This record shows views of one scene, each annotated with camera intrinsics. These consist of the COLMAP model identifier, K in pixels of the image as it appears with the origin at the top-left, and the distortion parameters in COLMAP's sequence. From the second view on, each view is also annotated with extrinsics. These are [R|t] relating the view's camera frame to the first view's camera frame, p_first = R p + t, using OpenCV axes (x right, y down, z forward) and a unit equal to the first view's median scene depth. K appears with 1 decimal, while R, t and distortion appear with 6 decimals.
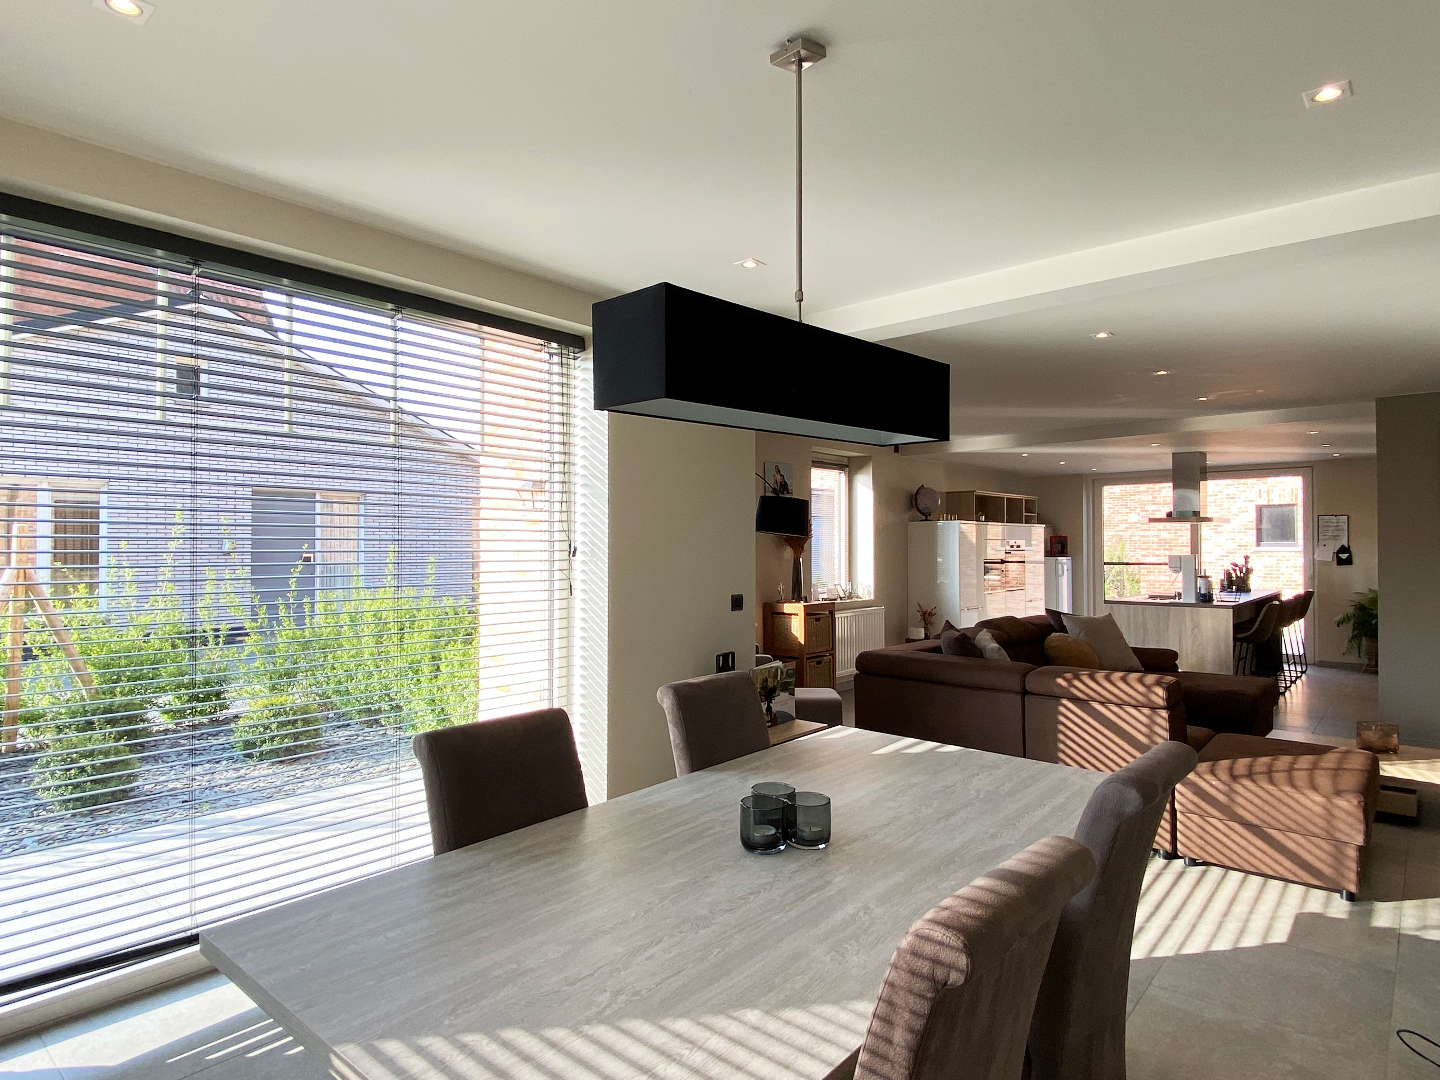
lens RADIAL K [[839.9, 0, 714.8], [0, 839.9, 539.7], [0, 0, 1]] dist [0.007100, 0.001359]
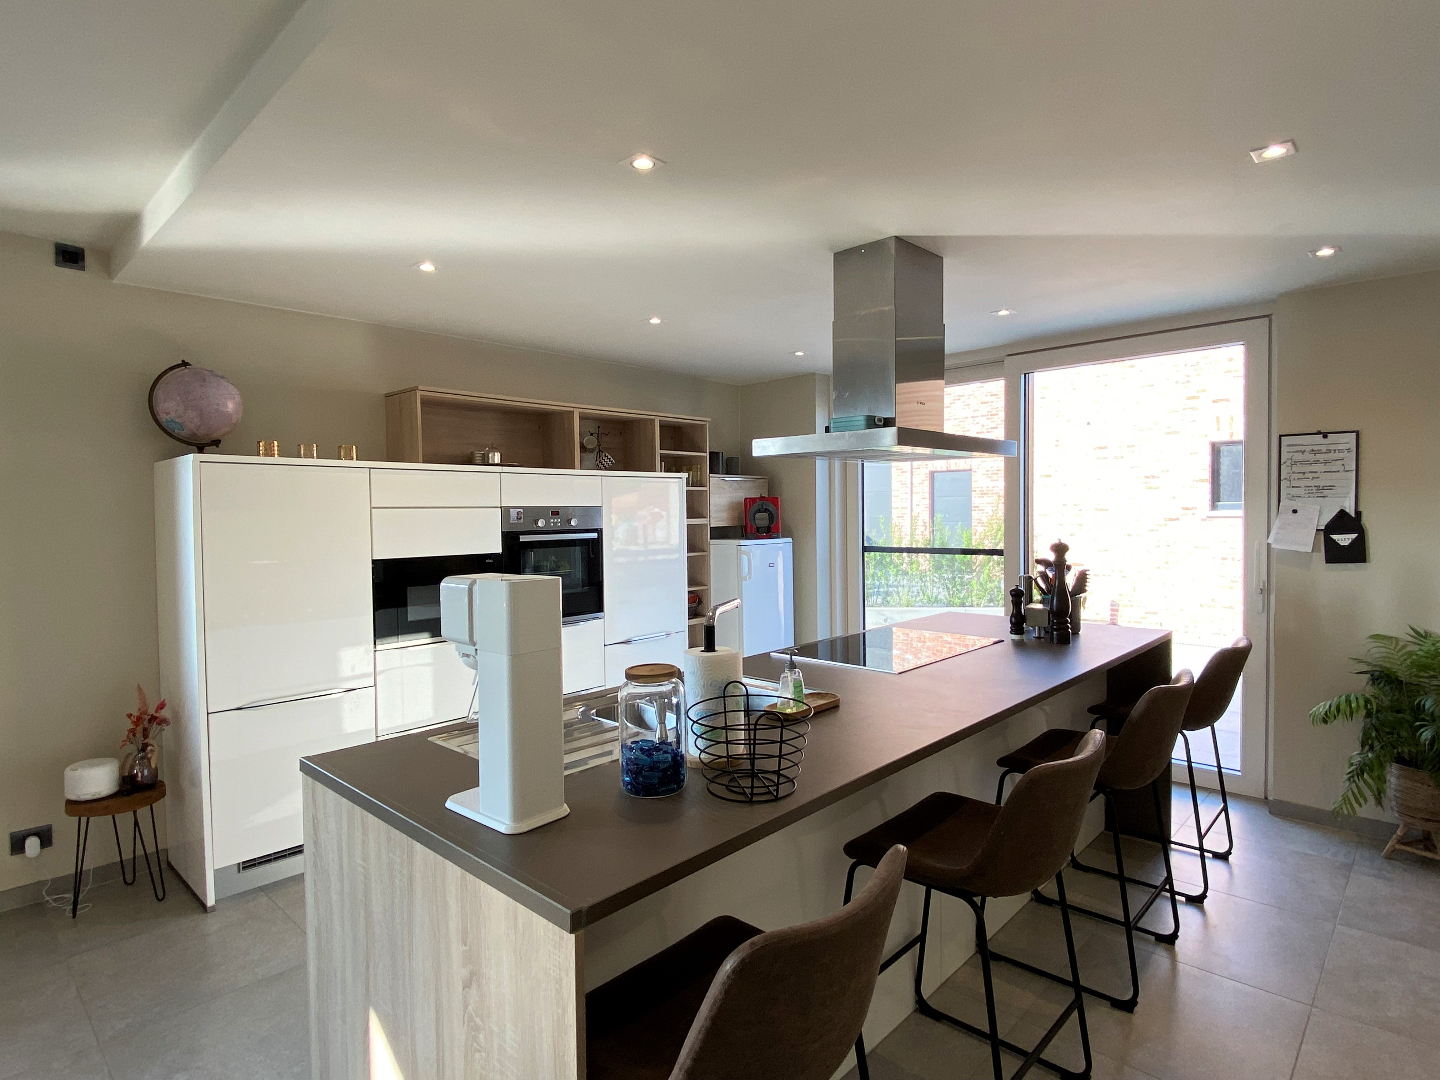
lens RADIAL K [[779.3, 0, 724.4], [0, 779.3, 539.9], [0, 0, 1]] dist [-0.008032, -0.000655]
pose [[0.998838, -0.010453, -0.047042, 0.478112], [0.012610, 0.998871, 0.045791, -0.000044], [0.046511, -0.046331, 0.997843, 0.631607]]
